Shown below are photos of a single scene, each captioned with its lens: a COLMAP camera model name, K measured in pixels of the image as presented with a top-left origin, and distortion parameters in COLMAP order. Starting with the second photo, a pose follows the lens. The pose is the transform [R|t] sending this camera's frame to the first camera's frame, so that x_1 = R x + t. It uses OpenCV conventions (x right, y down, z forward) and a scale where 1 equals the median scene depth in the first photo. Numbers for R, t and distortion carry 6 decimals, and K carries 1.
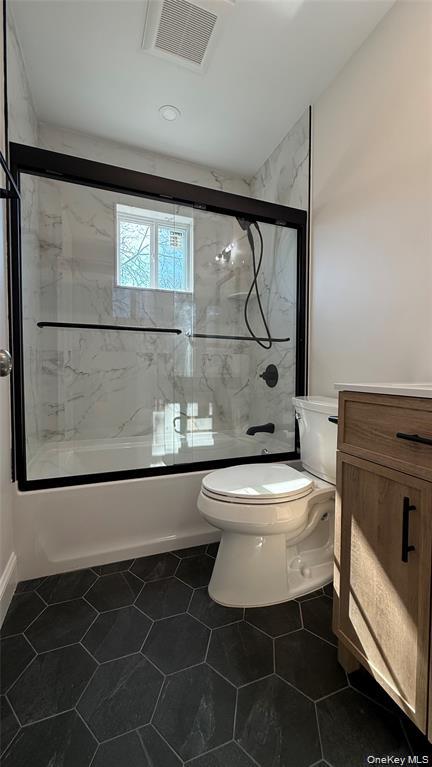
lens RADIAL K [[306.2, 0, 217.5], [0, 306.2, 381.8], [0, 0, 1]] dist [0.002448, -0.000048]
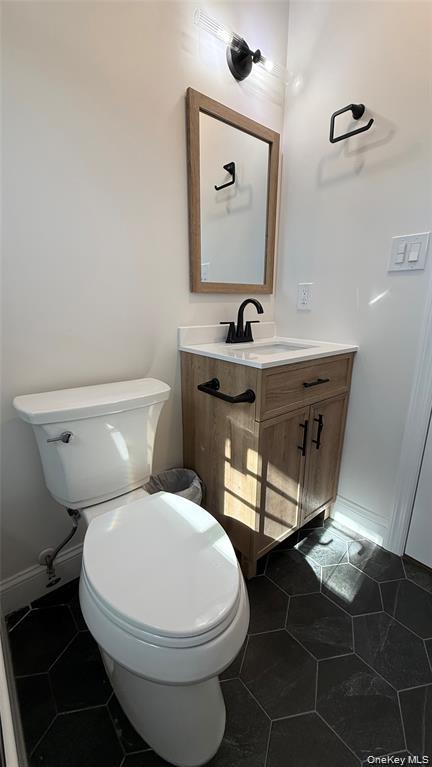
lens RADIAL K [[306.2, 0, 217.7], [0, 306.2, 385.4], [0, 0, 1]] dist [0.002448, -0.000048]
pose [[-0.324324, -0.260050, 0.909499, -0.579767], [0.027024, 0.958530, 0.283706, -0.242616], [-0.945560, 0.116591, -0.303847, 1.650437]]
